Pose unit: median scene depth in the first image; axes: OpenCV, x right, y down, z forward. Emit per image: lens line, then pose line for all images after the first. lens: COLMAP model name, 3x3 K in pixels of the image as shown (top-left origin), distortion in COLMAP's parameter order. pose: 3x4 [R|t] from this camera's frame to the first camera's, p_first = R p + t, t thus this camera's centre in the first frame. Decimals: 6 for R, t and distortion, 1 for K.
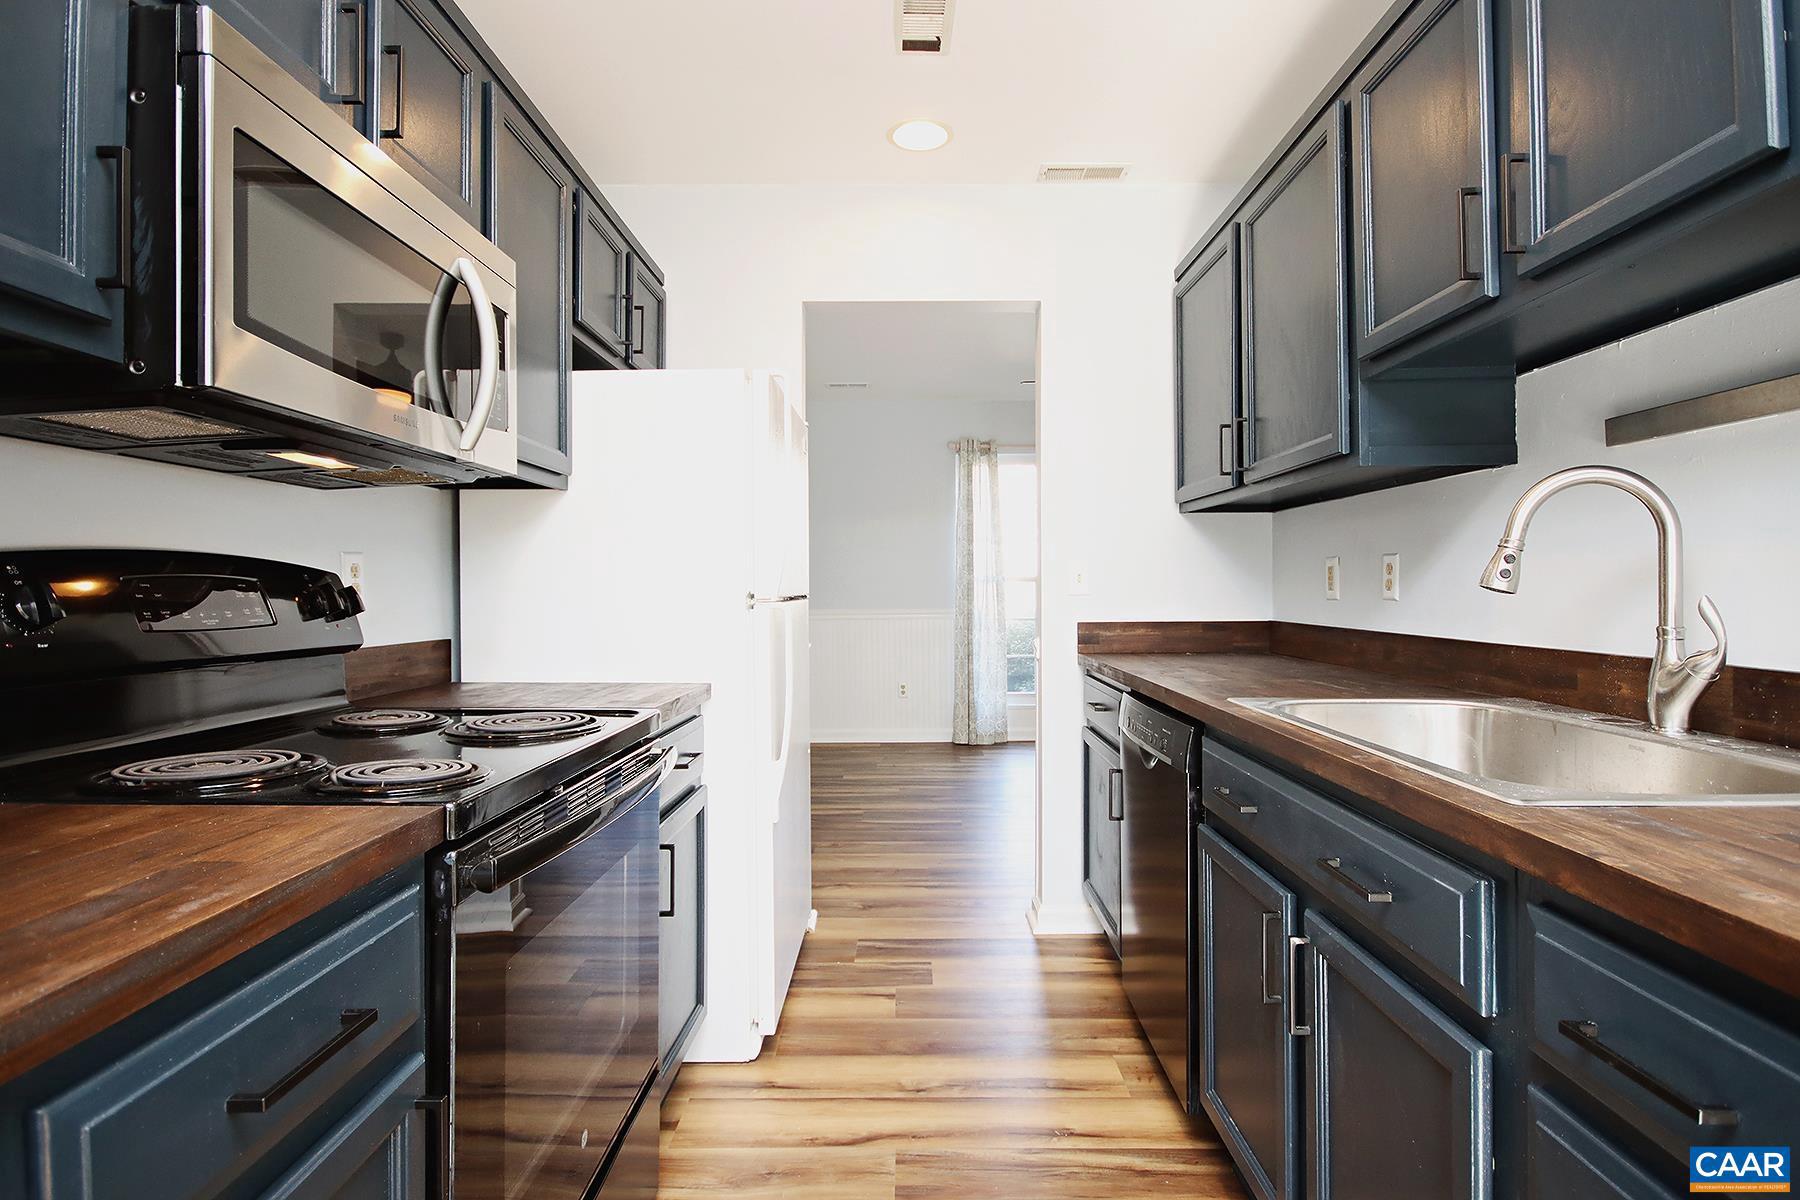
lens RADIAL K [[912.4, 0, 899.7], [0, 912.4, 587.1], [0, 0, 1]] dist [0.000830, -0.000519]
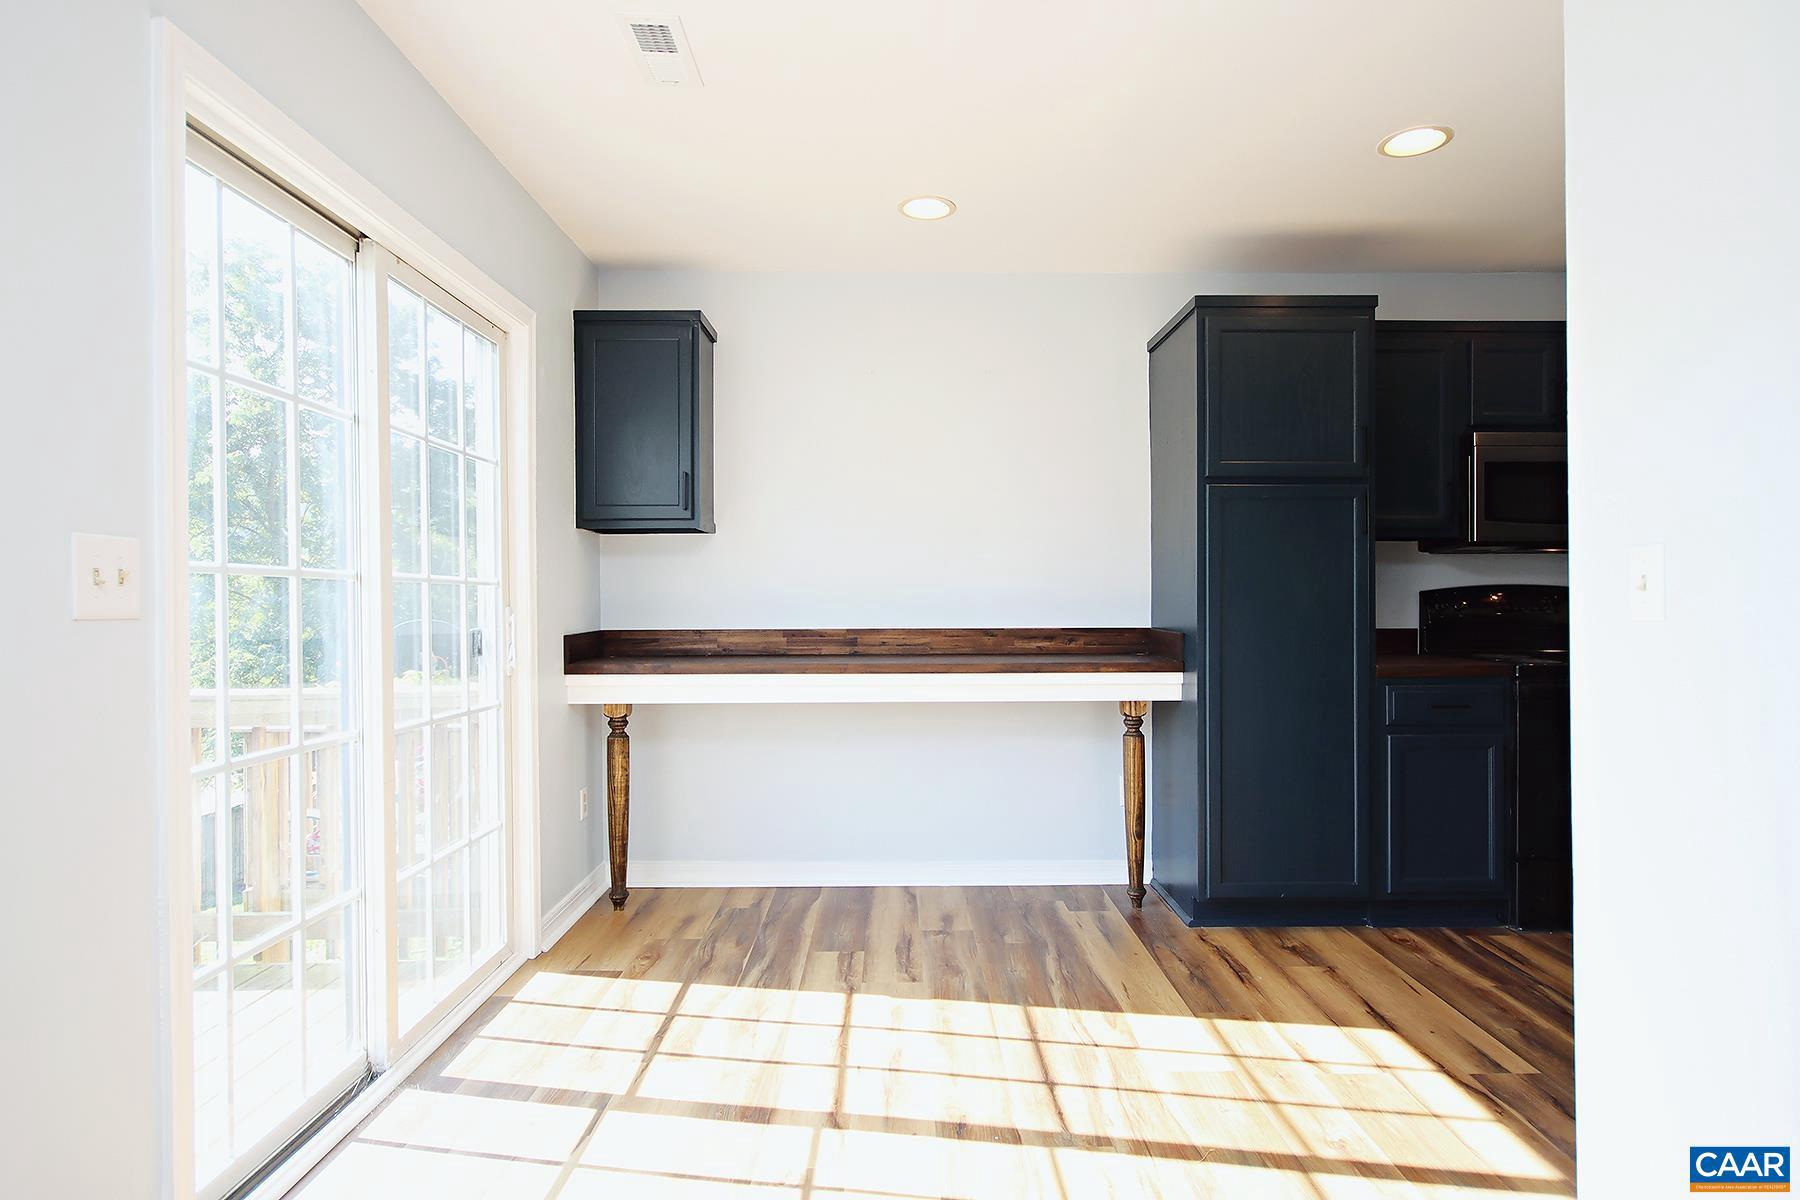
lens RADIAL K [[990.0, 0, 900.0], [0, 990.0, 600.0], [0, 0, 1]] dist [-0.000287, 0.000203]
pose [[0.017015, 0.007842, -0.999824, 1.109528], [0.004170, 0.999960, 0.007914, -0.012984], [0.999847, -0.004304, 0.016981, -0.468440]]
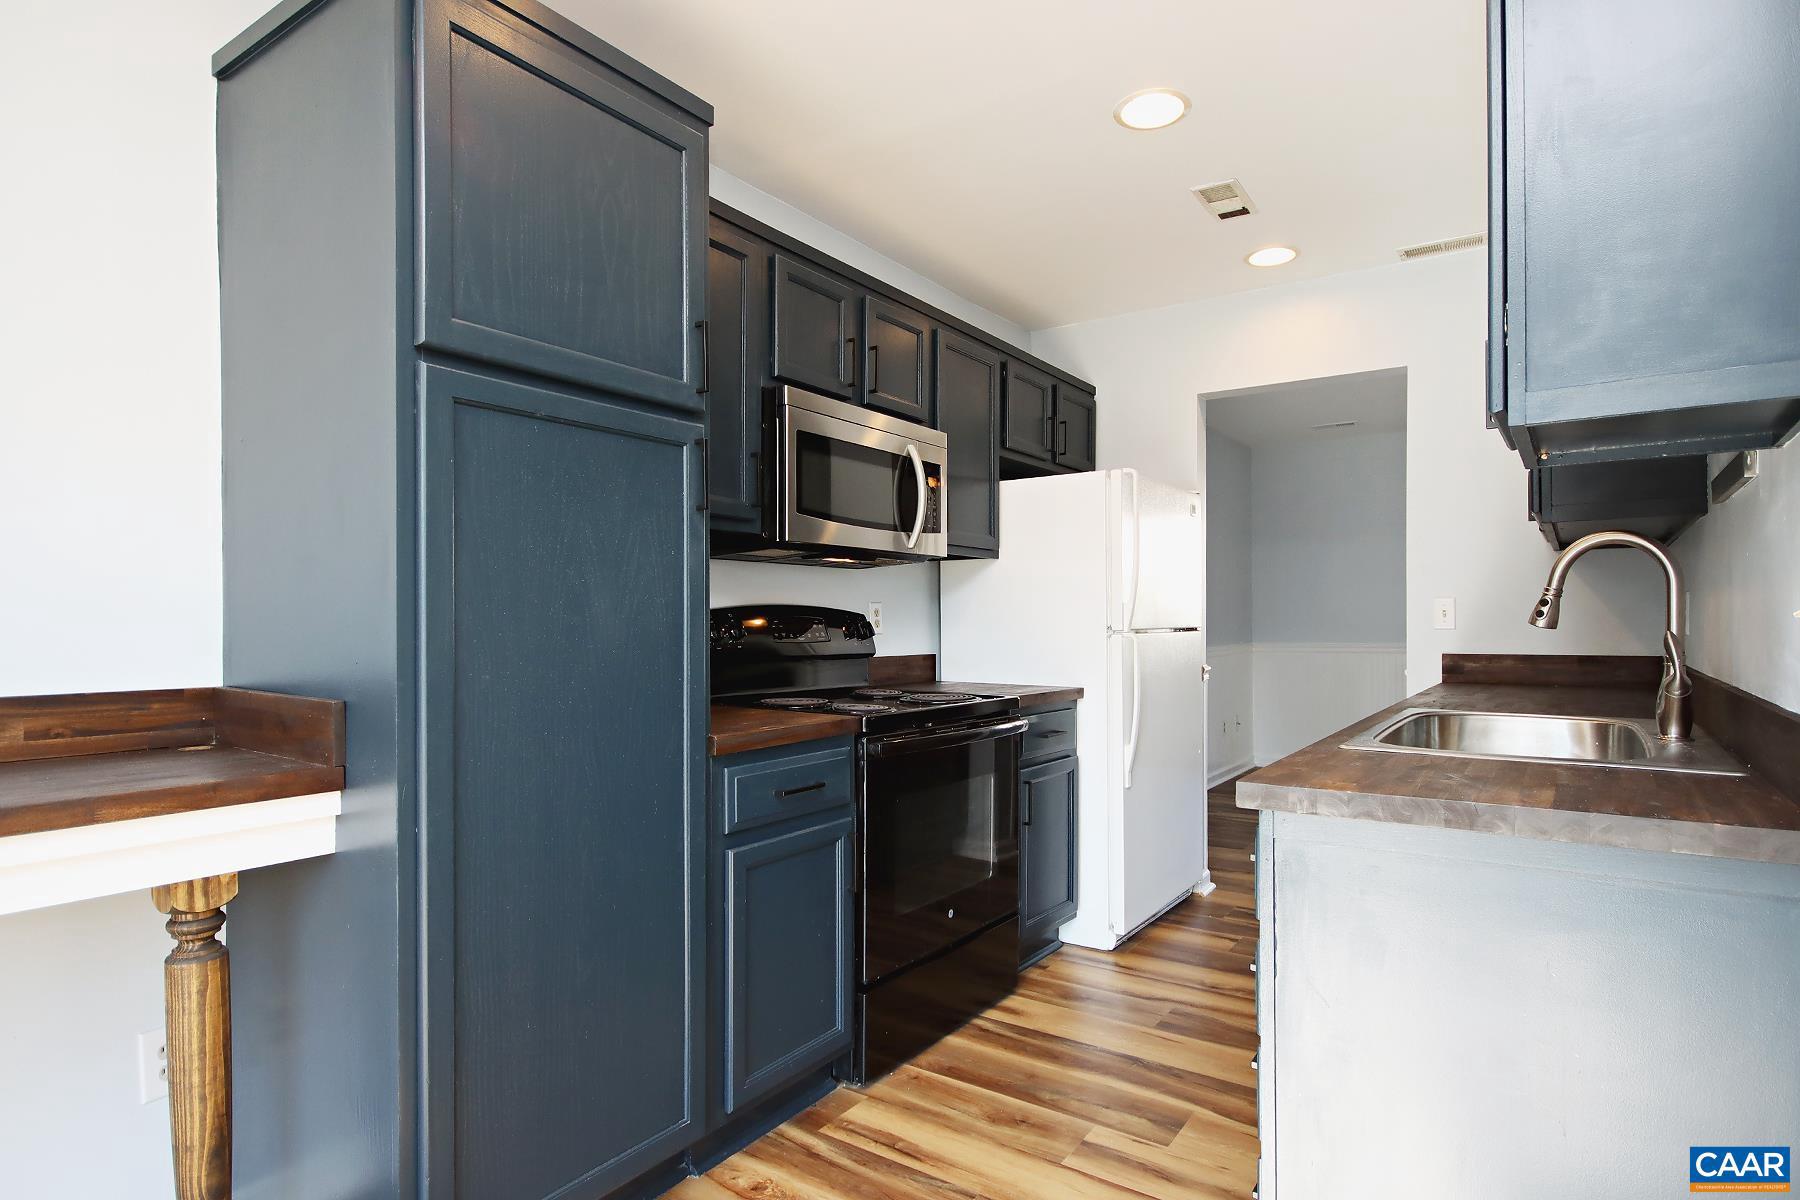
lens RADIAL K [[956.1, 0, 945.7], [0, 956.1, 623.8], [0, 0, 1]] dist [0.001875, 0.000068]
pose [[0.841376, 0.002432, -0.540445, 0.367020], [0.000227, 0.999988, 0.004854, -0.003947], [0.540451, -0.004206, 0.841365, -0.344288]]
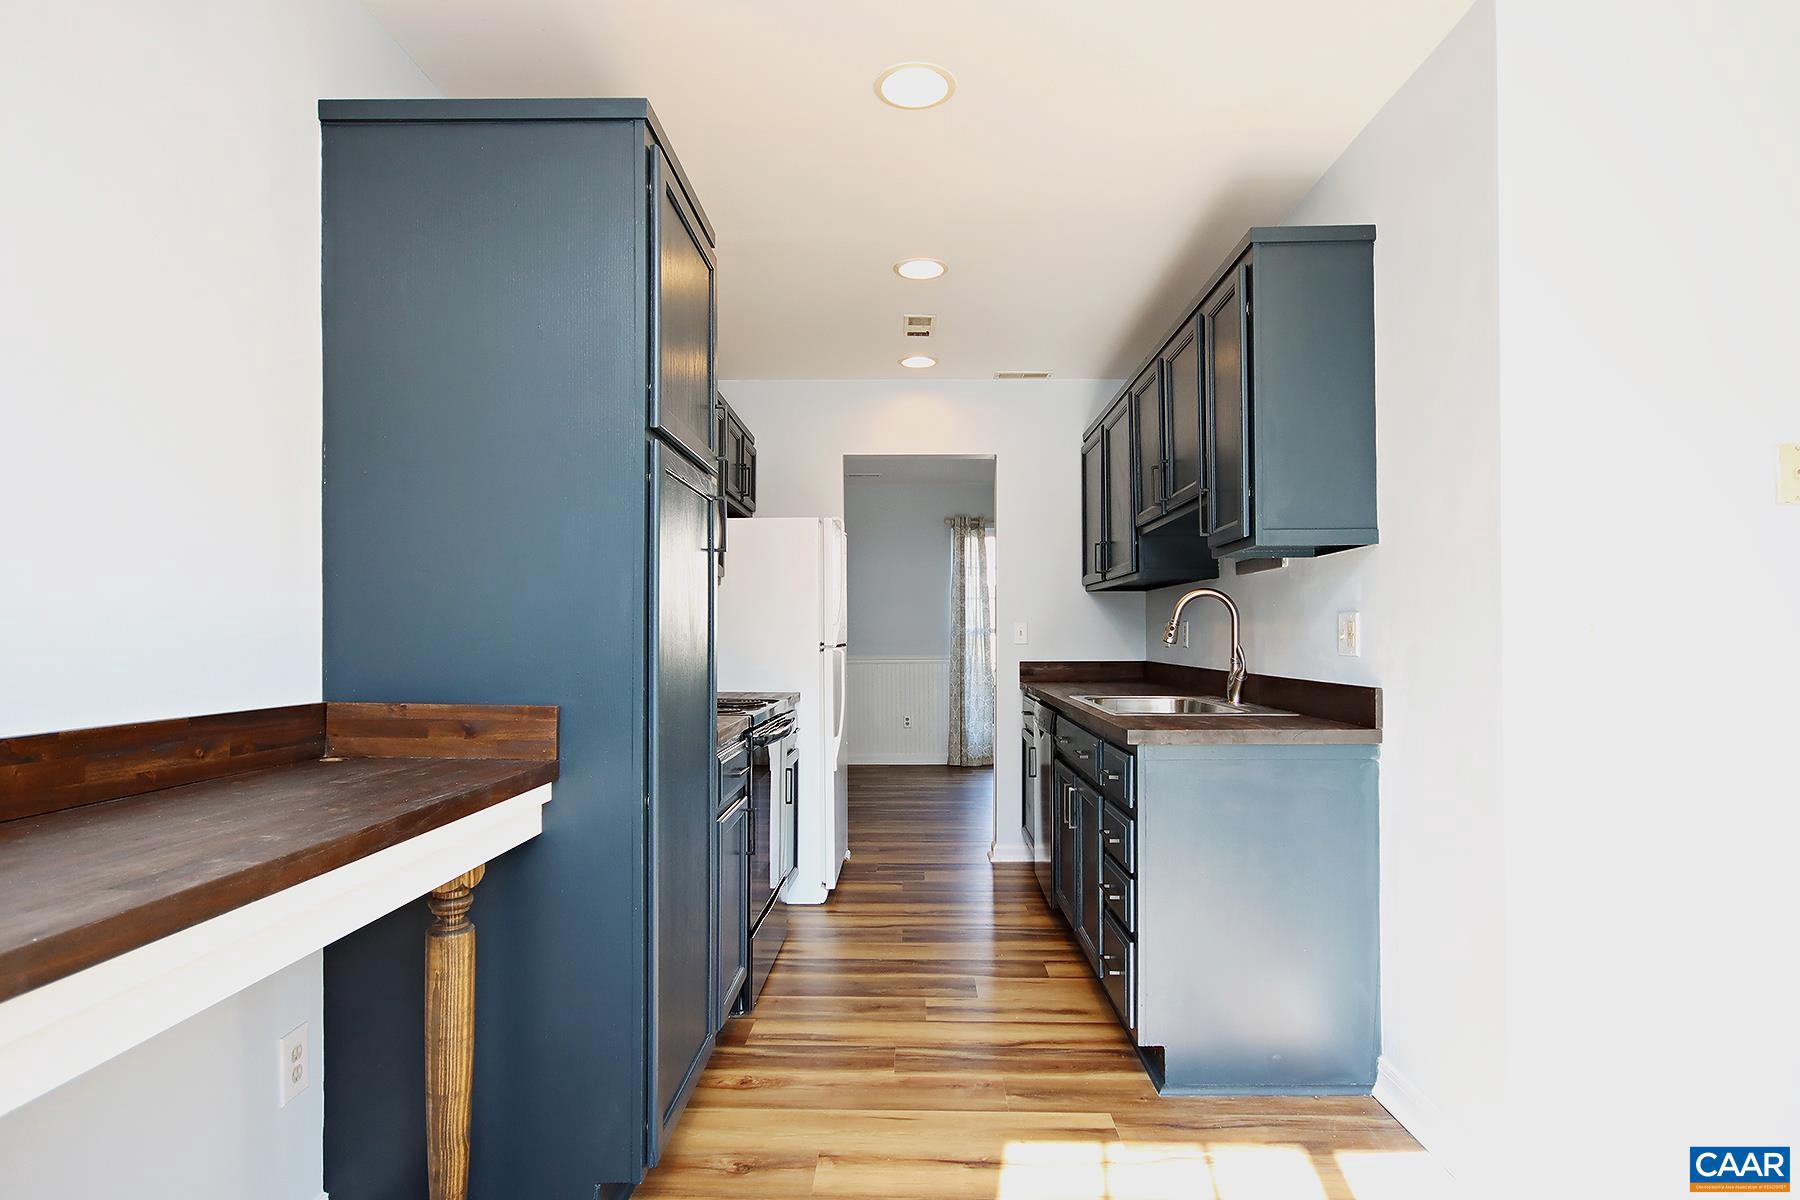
lens RADIAL K [[974.3, 0, 896.6], [0, 974.3, 630.8], [0, 0, 1]] dist [0.000728, 0.000246]
pose [[0.999962, 0.002477, -0.008326, -0.000884], [-0.002513, 0.999987, -0.004382, -0.007330], [0.008316, 0.004402, 0.999956, -0.772994]]
